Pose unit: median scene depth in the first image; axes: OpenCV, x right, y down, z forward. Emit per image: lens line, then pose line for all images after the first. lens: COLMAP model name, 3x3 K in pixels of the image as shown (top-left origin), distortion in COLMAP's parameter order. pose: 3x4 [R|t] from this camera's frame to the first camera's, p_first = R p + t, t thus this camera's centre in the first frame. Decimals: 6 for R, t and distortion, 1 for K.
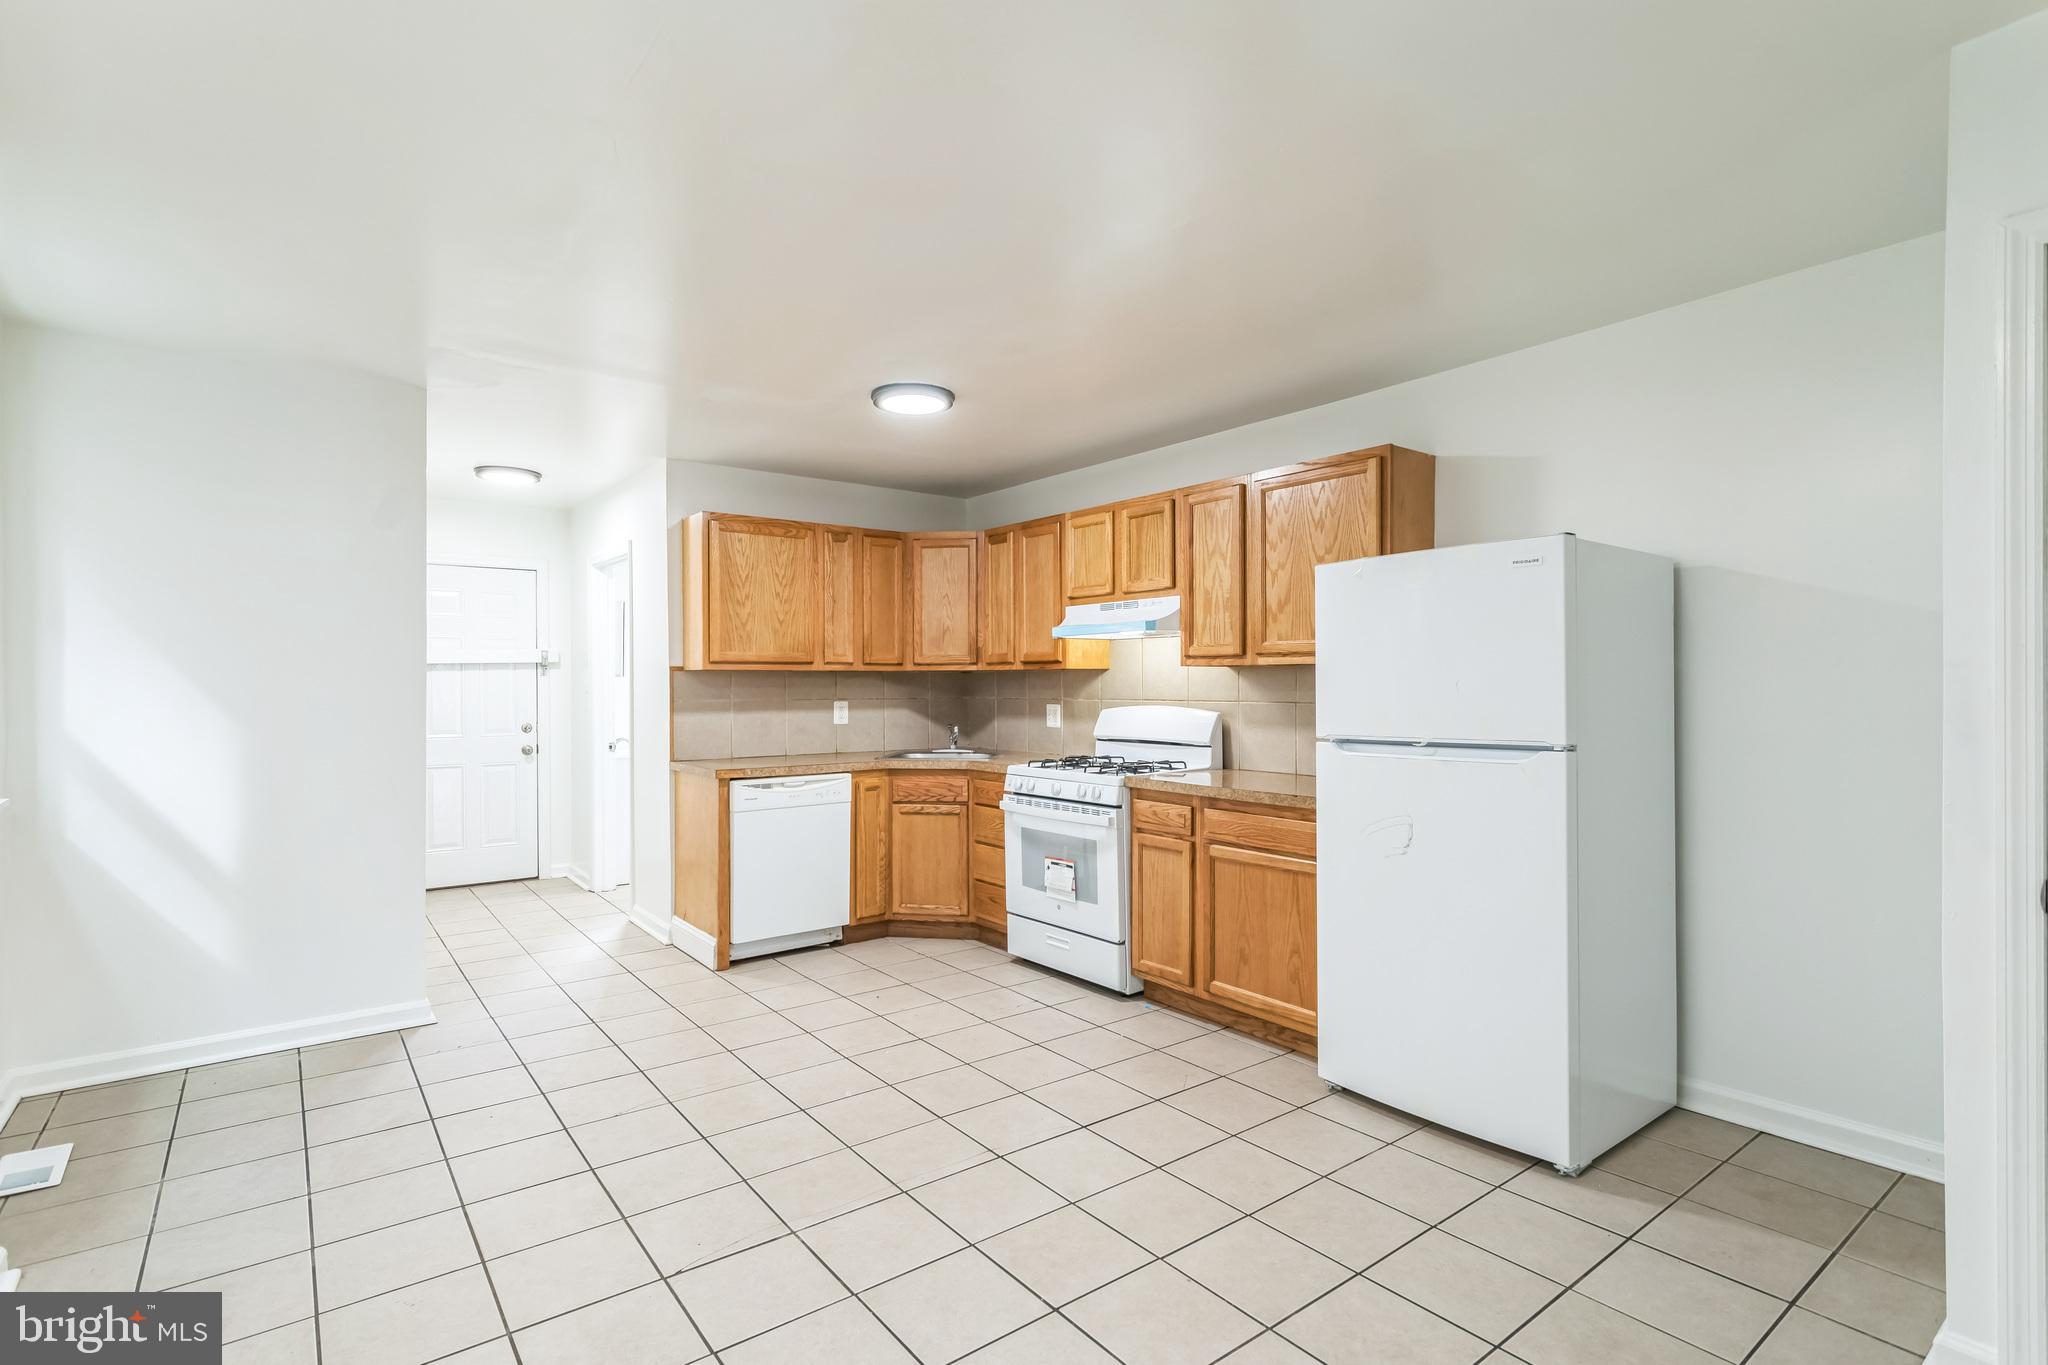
lens RADIAL K [[981.5, 0, 1017.6], [0, 981.5, 693.9], [0, 0, 1]] dist [0.000419, 0.002793]
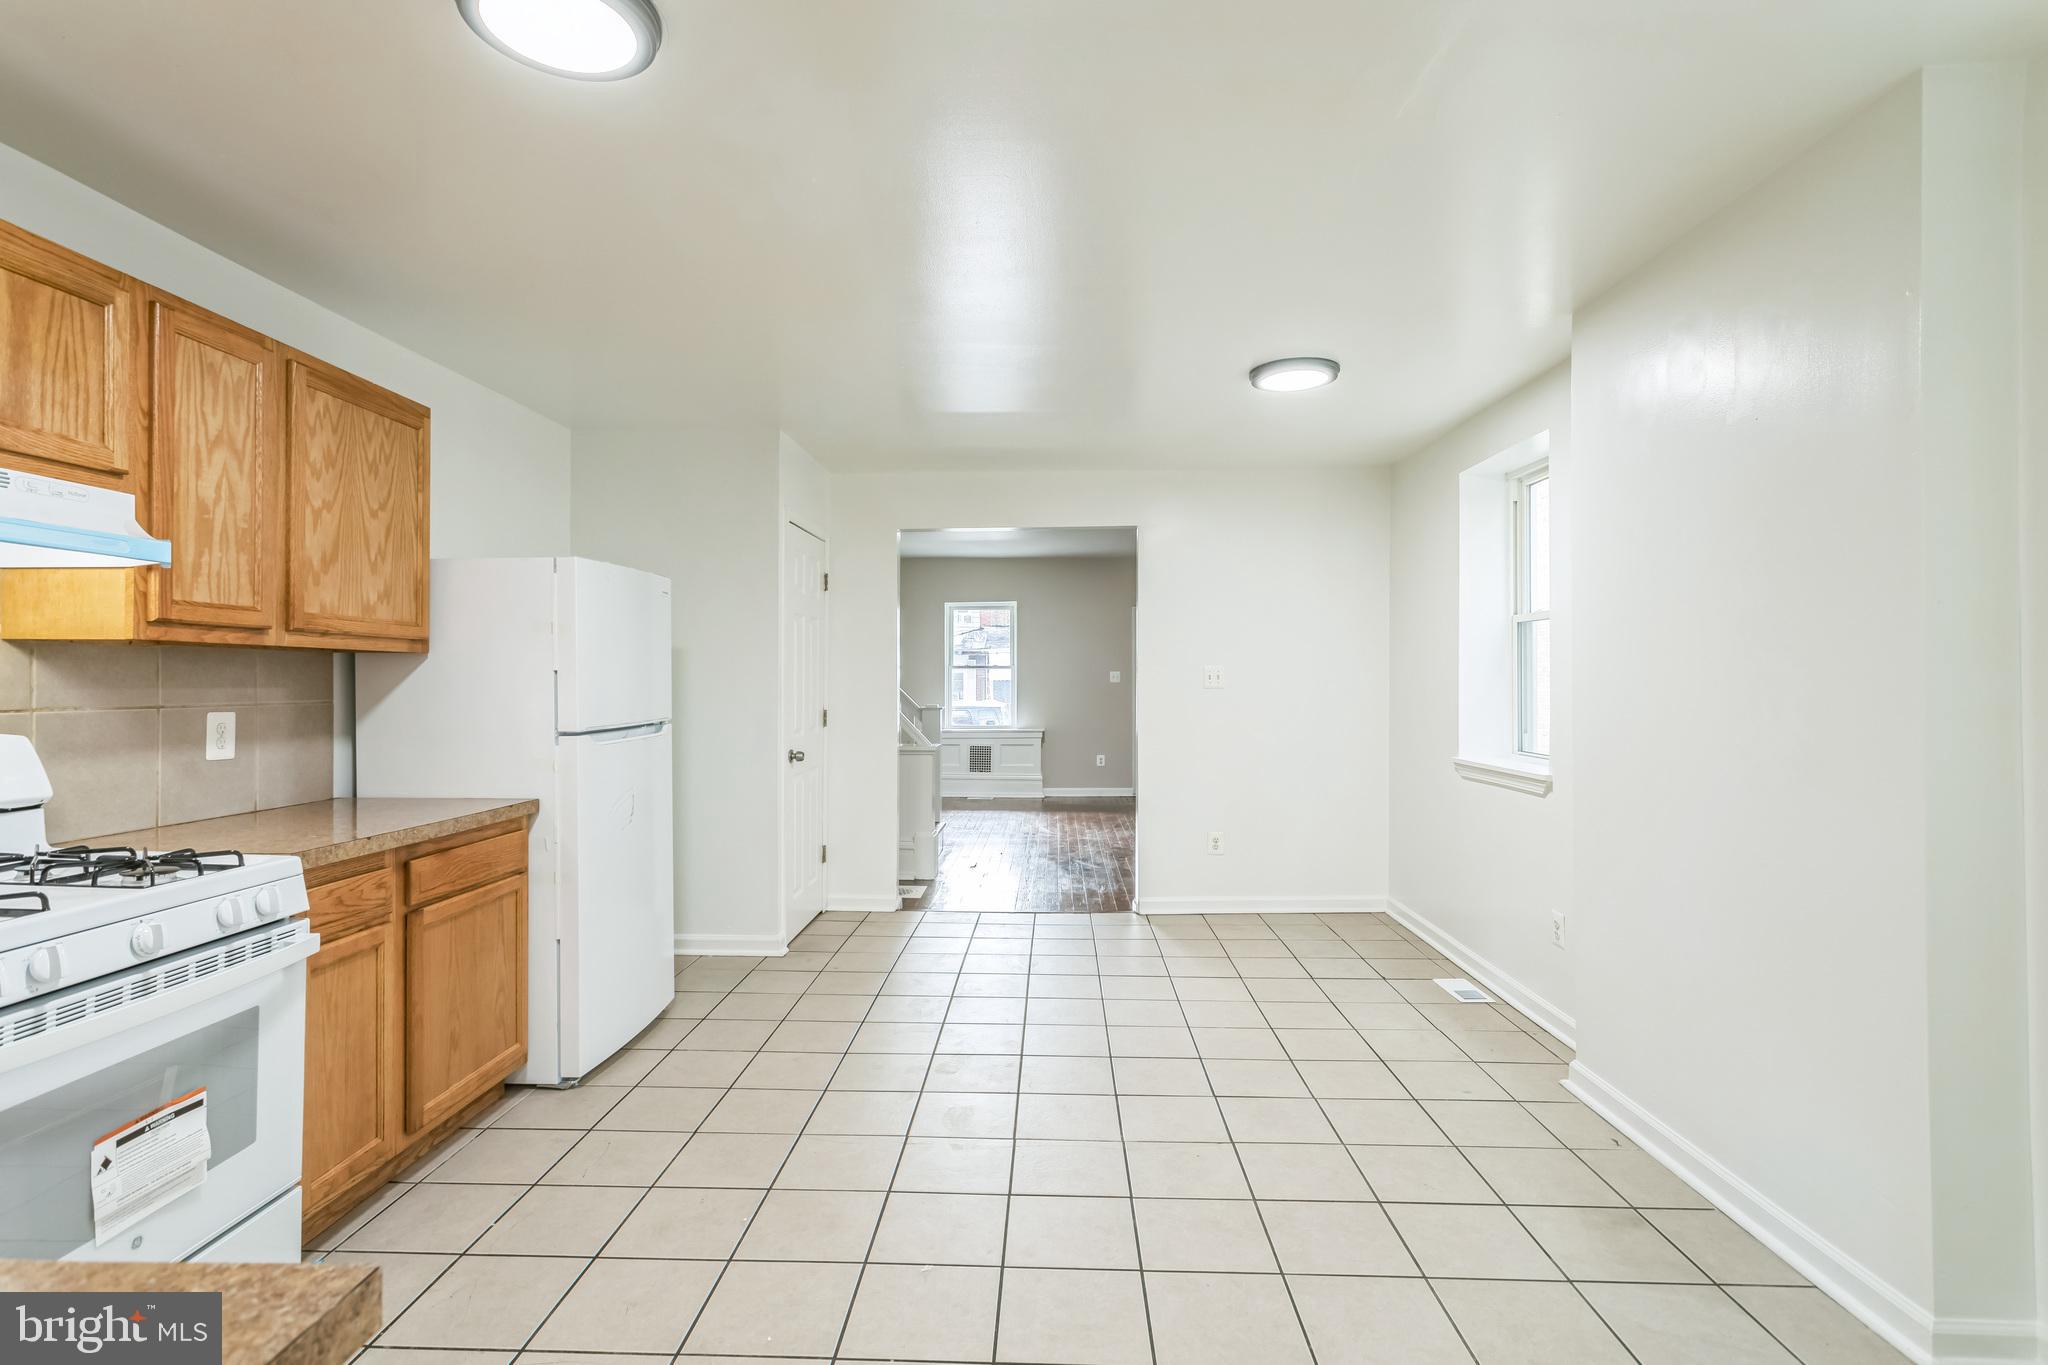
lens RADIAL K [[981.5, 0, 998.6], [0, 981.5, 677.3], [0, 0, 1]] dist [0.000419, 0.002793]
pose [[-0.757718, 0.004528, 0.652567, -0.435903], [0.007651, 0.999969, 0.001946, -0.005906], [-0.652538, 0.006467, -0.757729, 0.982228]]
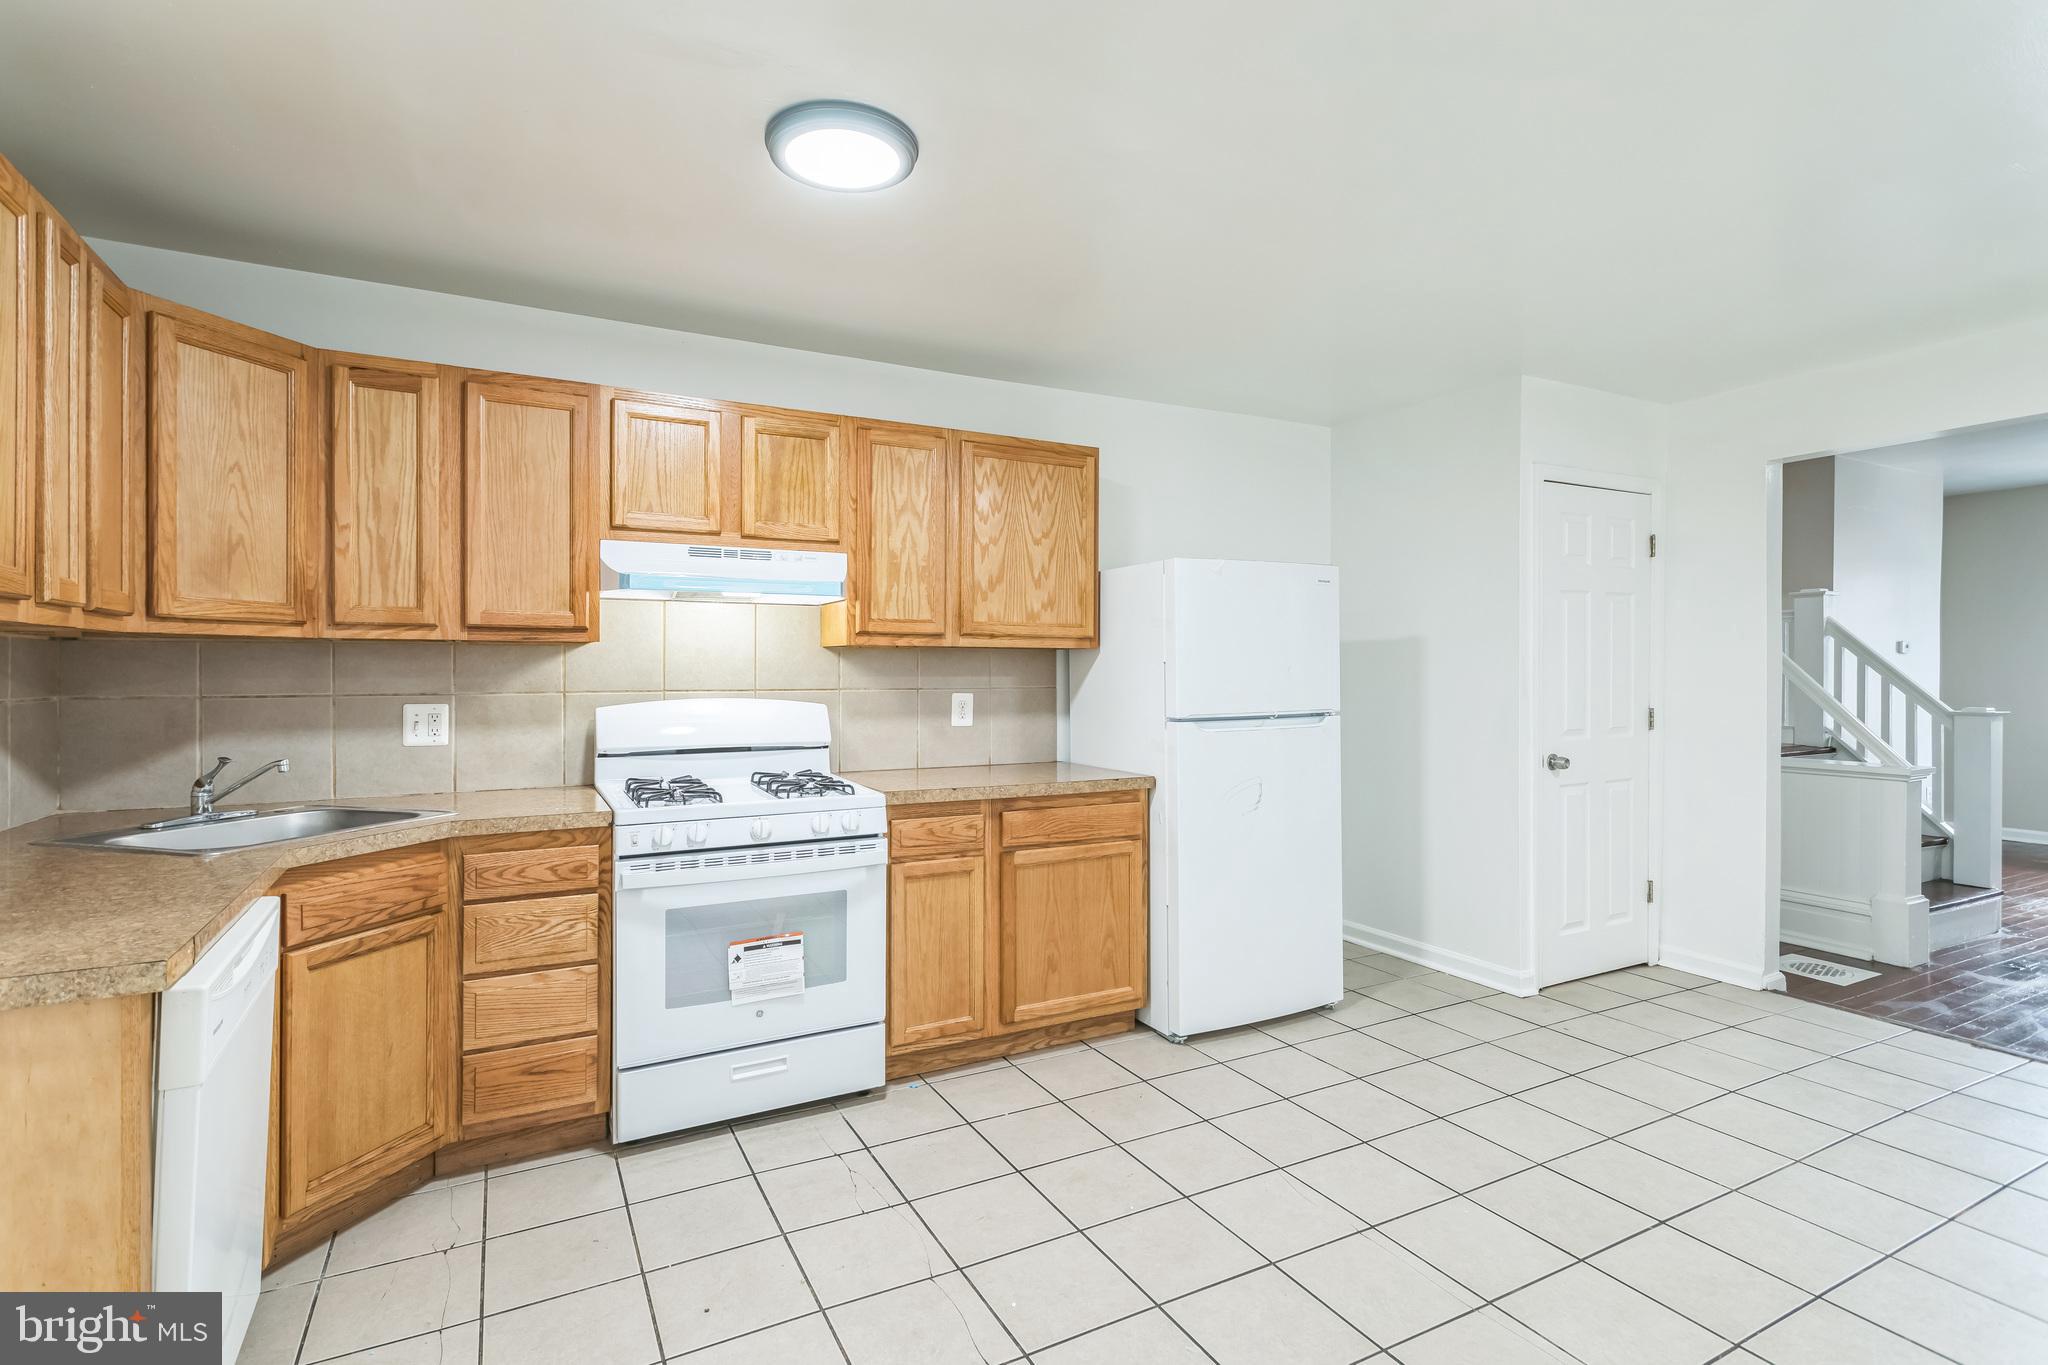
lens RADIAL K [[981.5, 0, 1032.1], [0, 981.5, 666.8], [0, 0, 1]] dist [0.000419, 0.002793]
pose [[0.164630, 0.003534, 0.986349, -0.517345], [0.008070, 0.999955, -0.004929, -0.005267], [-0.986322, 0.008771, 0.164594, 0.655837]]
